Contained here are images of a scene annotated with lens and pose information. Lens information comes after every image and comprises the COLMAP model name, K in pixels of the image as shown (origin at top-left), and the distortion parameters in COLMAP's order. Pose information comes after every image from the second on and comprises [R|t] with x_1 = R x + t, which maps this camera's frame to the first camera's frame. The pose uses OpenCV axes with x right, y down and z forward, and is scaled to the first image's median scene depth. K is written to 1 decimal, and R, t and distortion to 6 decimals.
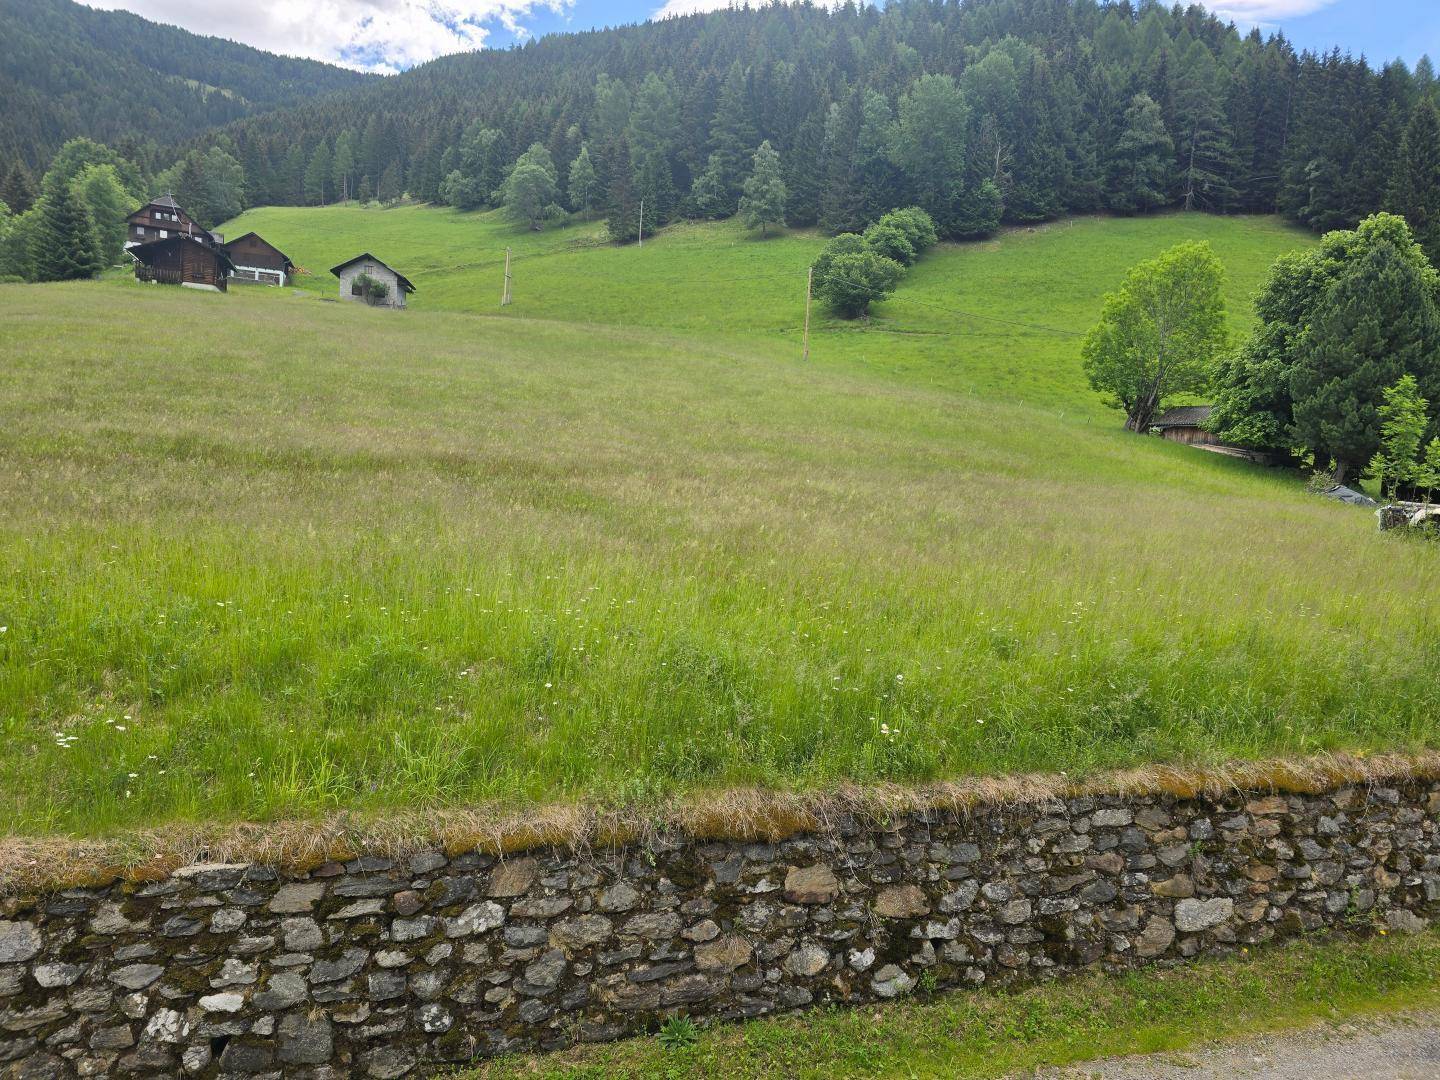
lens RADIAL K [[971.8, 0, 724.8], [0, 971.8, 546.4], [0, 0, 1]] dist [0.058282, -0.051112]
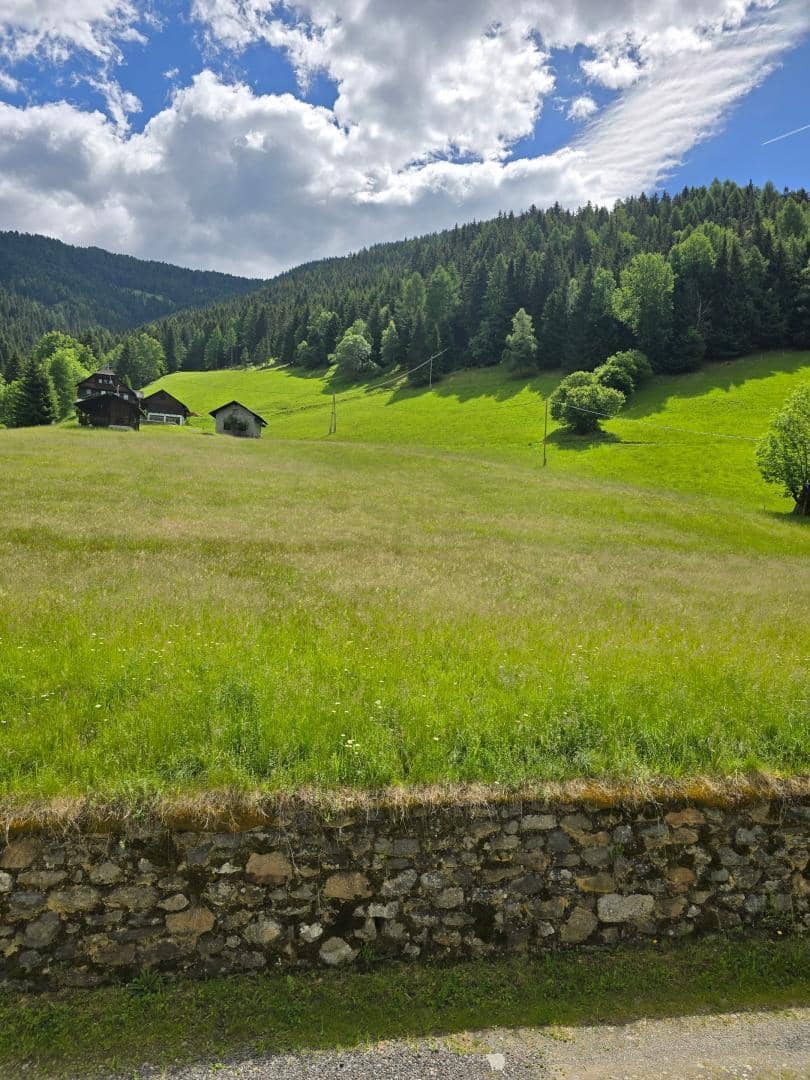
lens RADIAL K [[728.8, 0, 413.8], [0, 728.8, 545.5], [0, 0, 1]] dist [0.058282, -0.051112]
pose [[0.991668, -0.012472, -0.128213, 0.327055], [0.001537, 0.996377, -0.085031, 0.009400], [0.128809, 0.084125, 0.988095, 0.040635]]
